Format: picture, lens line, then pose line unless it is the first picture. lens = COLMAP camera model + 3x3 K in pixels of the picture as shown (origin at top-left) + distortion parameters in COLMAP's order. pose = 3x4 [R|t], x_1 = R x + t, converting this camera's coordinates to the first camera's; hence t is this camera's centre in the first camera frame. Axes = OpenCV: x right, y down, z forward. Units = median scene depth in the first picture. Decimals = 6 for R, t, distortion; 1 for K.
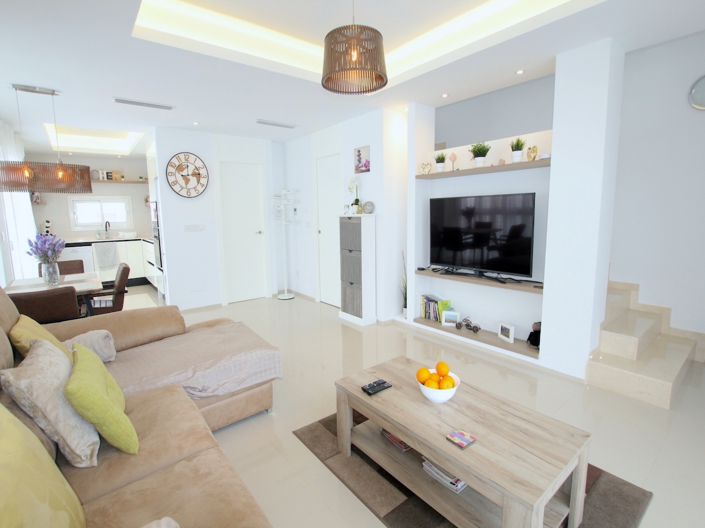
lens RADIAL K [[345.3, 0, 352.5], [0, 345.3, 264.0], [0, 0, 1]] dist [-0.015294, 0.000756]
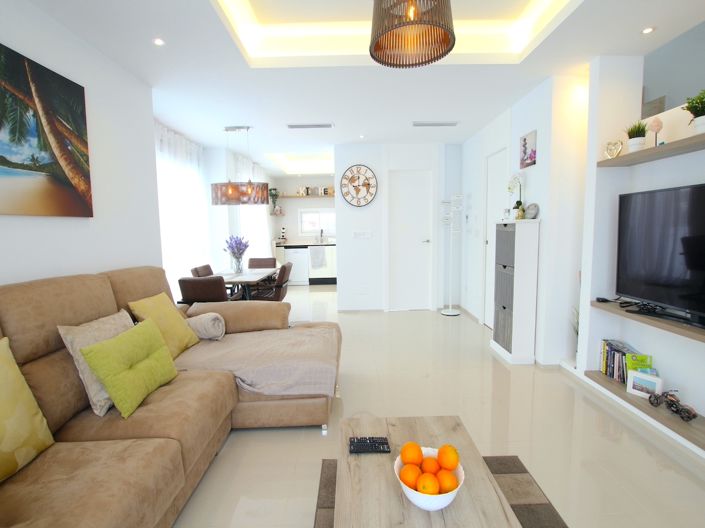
lens RADIAL K [[345.3, 0, 352.5], [0, 345.3, 264.0], [0, 0, 1]] dist [-0.015294, 0.000756]
pose [[0.790734, 0.066812, -0.608503, 0.202633], [-0.085912, 0.996300, -0.002250, -0.011249], [0.606102, 0.054057, 0.793548, 0.161214]]
